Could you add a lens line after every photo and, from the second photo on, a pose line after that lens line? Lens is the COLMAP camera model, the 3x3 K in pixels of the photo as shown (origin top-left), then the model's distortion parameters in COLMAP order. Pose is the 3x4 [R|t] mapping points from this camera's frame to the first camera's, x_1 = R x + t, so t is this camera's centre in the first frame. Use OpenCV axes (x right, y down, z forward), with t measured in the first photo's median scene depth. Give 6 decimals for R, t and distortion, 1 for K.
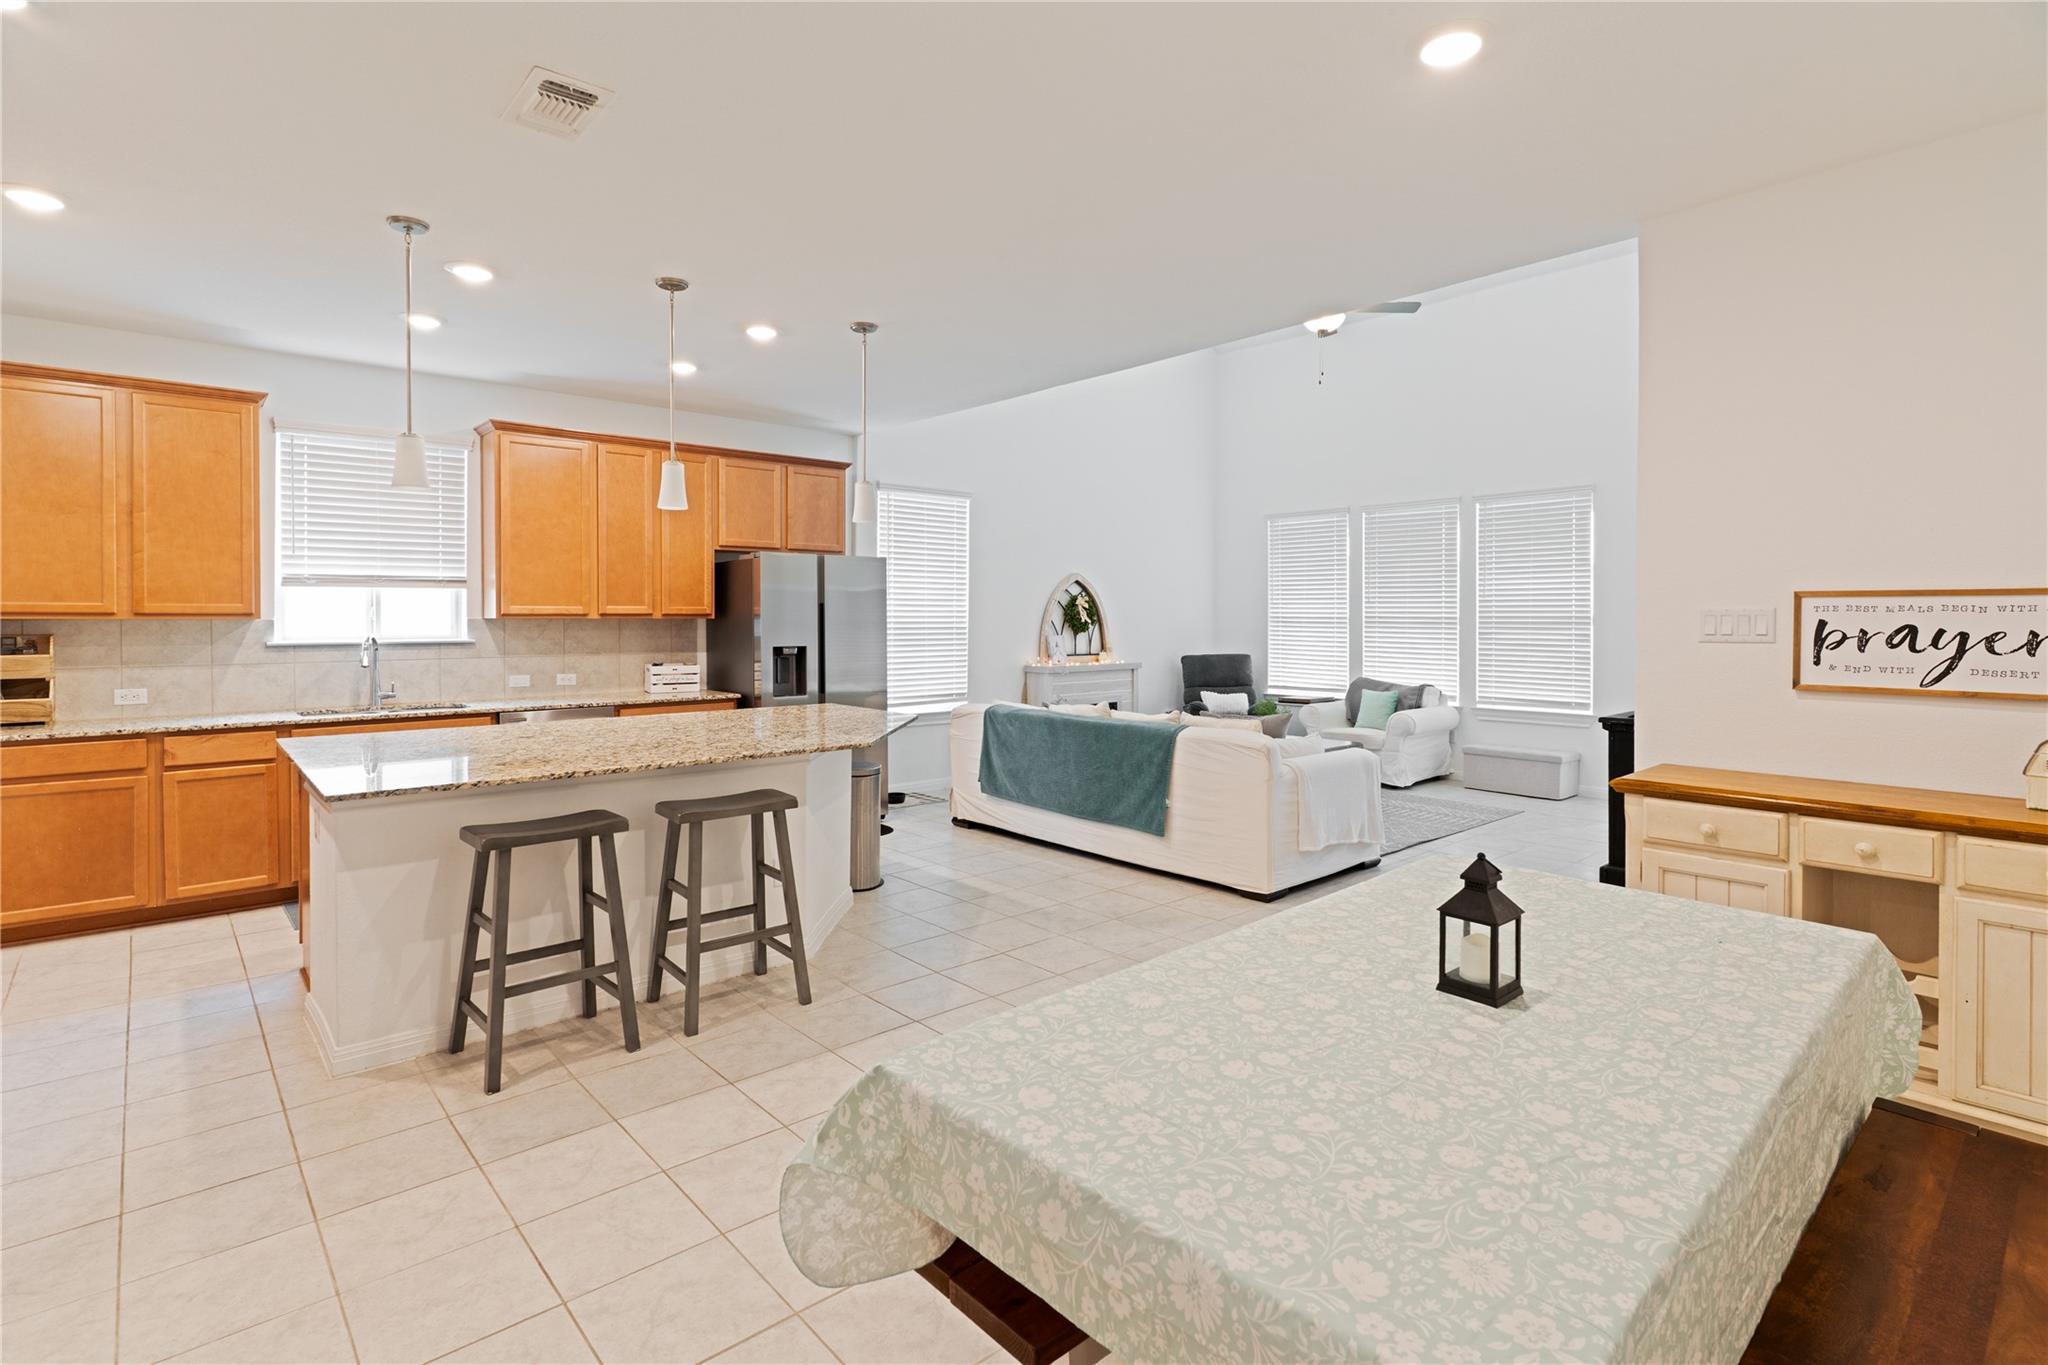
lens RADIAL K [[979.4, 0, 1024.1], [0, 979.4, 653.4], [0, 0, 1]] dist [0.001123, -0.000156]
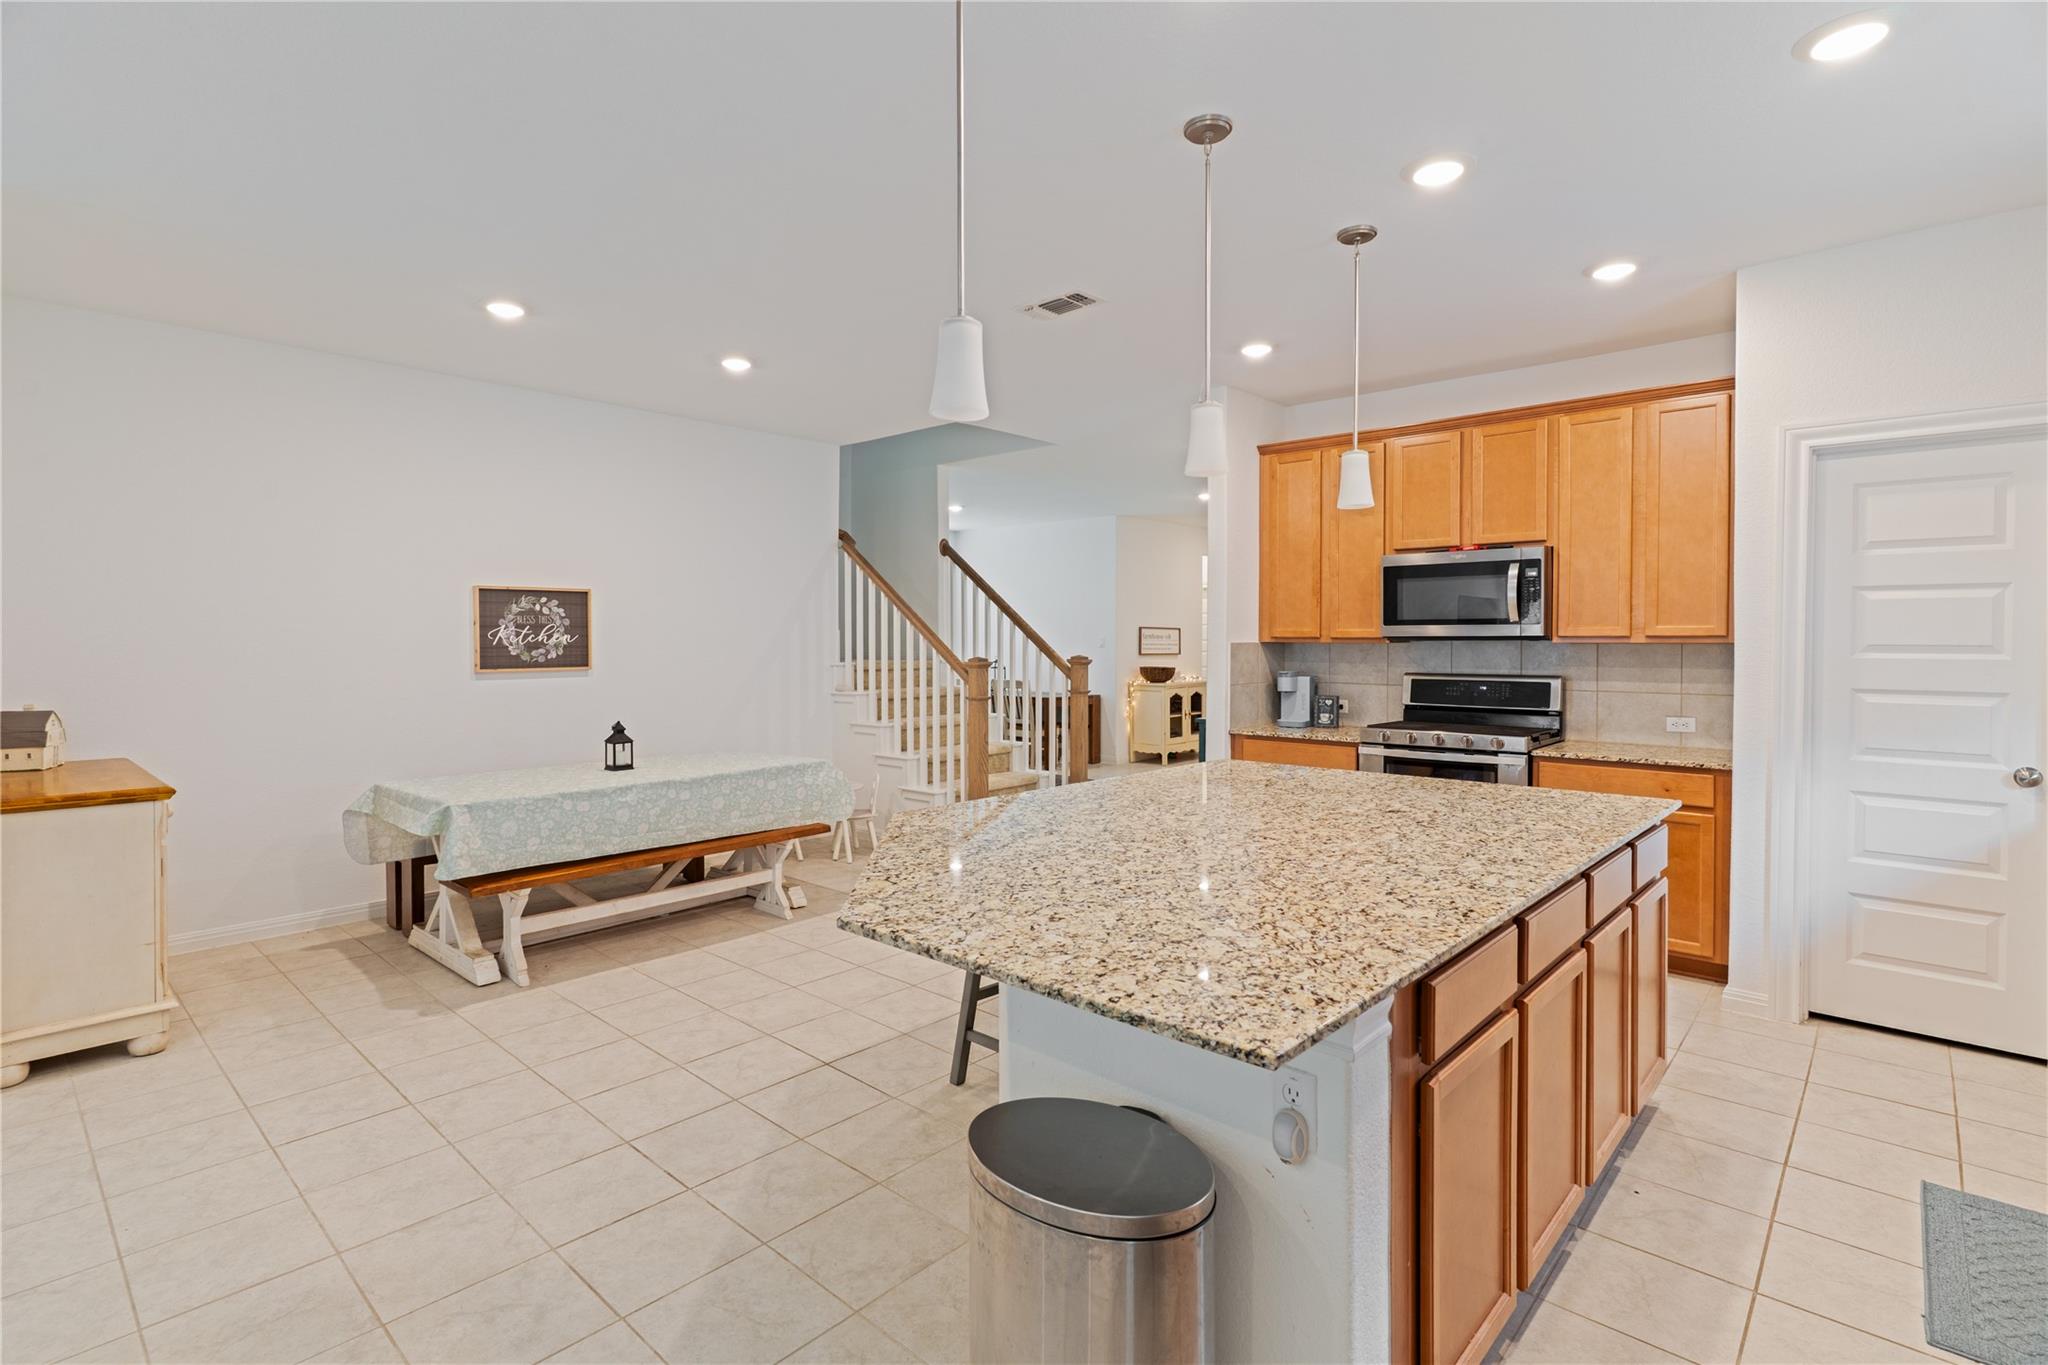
lens RADIAL K [[979.4, 0, 1024.1], [0, 979.4, 653.4], [0, 0, 1]] dist [0.001123, -0.000156]
pose [[-0.994181, 0.000592, -0.107722, -0.145936], [-0.005060, 0.998624, 0.052194, -0.054530], [0.107605, 0.052435, -0.992810, 1.433811]]
